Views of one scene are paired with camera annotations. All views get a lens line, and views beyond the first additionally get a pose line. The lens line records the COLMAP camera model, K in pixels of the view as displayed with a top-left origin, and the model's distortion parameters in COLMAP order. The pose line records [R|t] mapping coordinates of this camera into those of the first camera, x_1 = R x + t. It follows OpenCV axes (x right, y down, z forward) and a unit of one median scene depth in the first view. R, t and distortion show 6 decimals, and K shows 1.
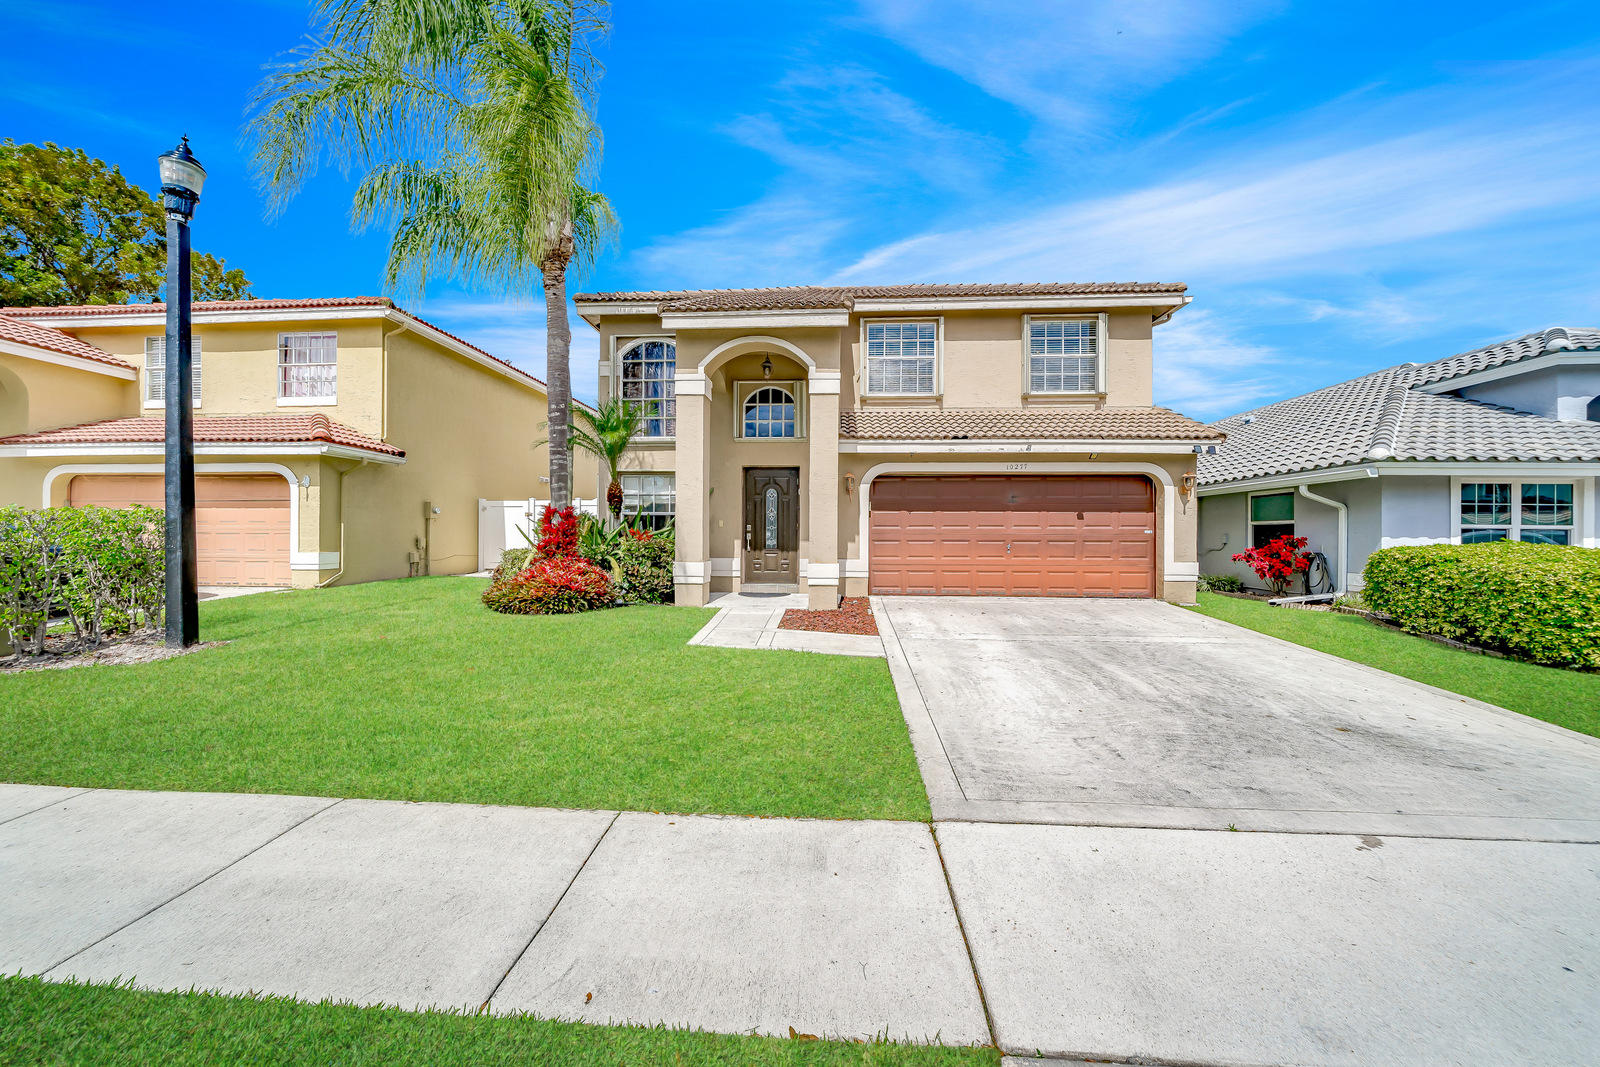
lens RADIAL K [[537.1, 0, 807.7], [0, 537.1, 538.1], [0, 0, 1]] dist [-0.003270, -0.000176]
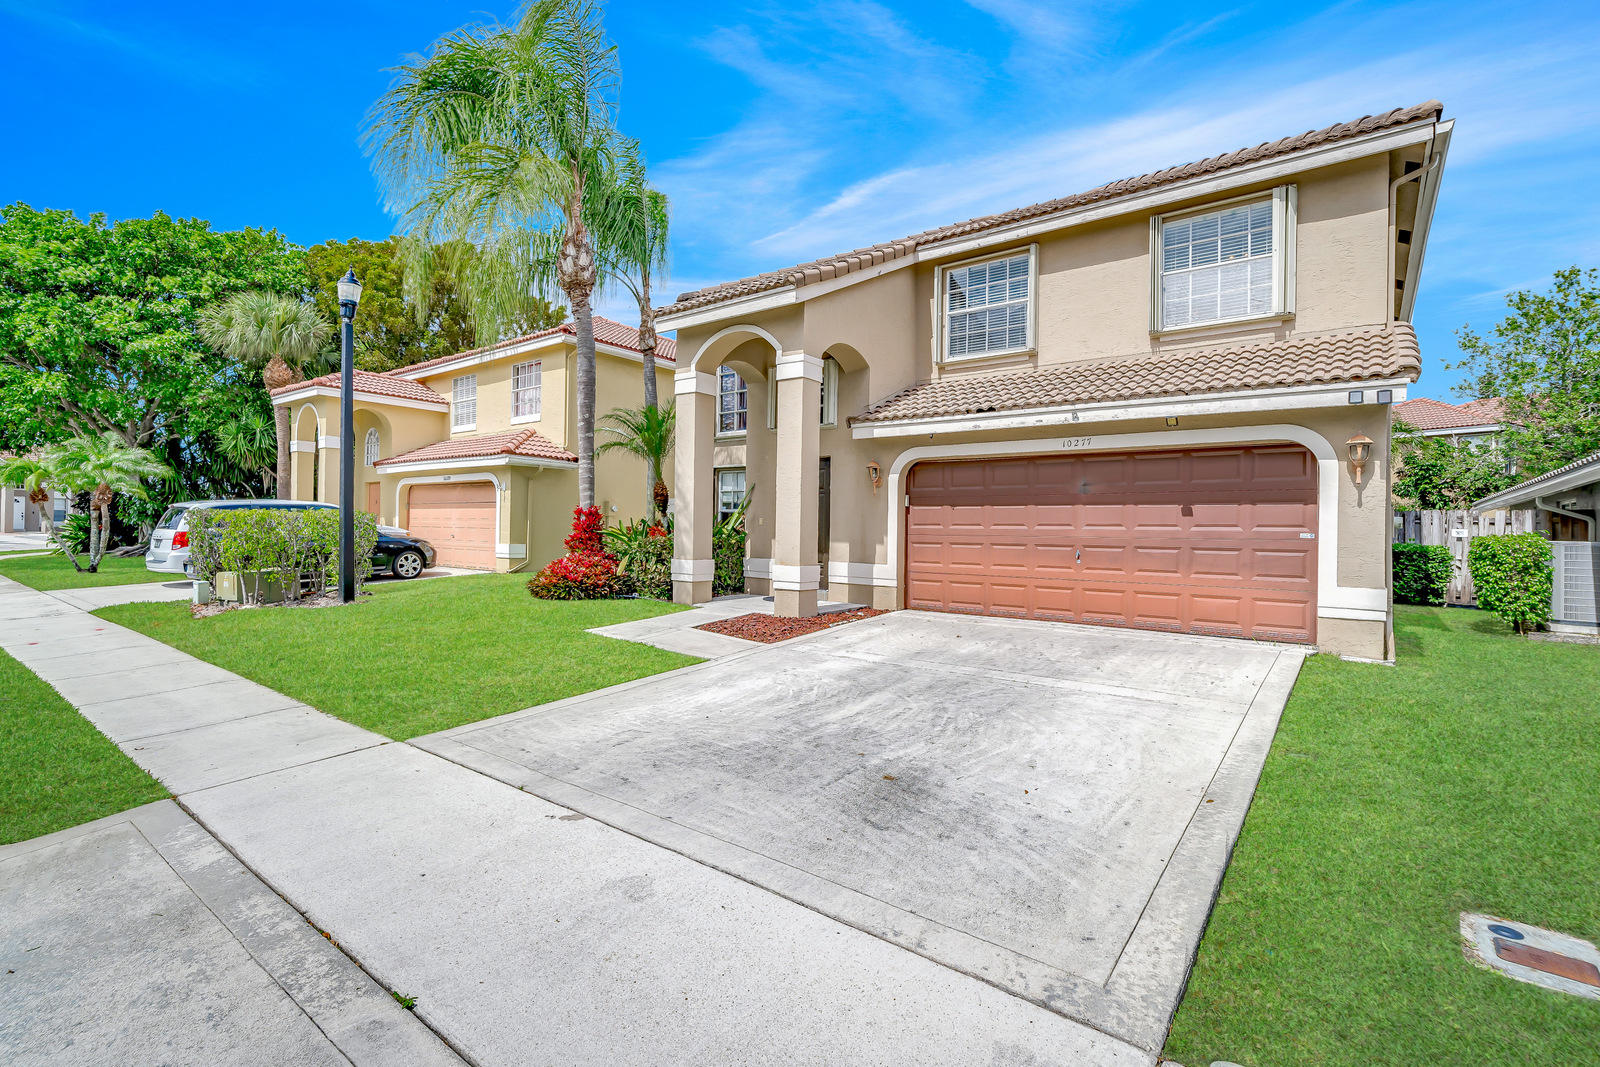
lens RADIAL K [[707.3, 0, 810.4], [0, 707.3, 529.5], [0, 0, 1]] dist [0.004353, 0.000124]
pose [[0.841440, 0.007823, -0.540294, 0.607386], [-0.015506, 0.999833, -0.009672, -0.002112], [0.540128, 0.016516, 0.841421, 0.012313]]
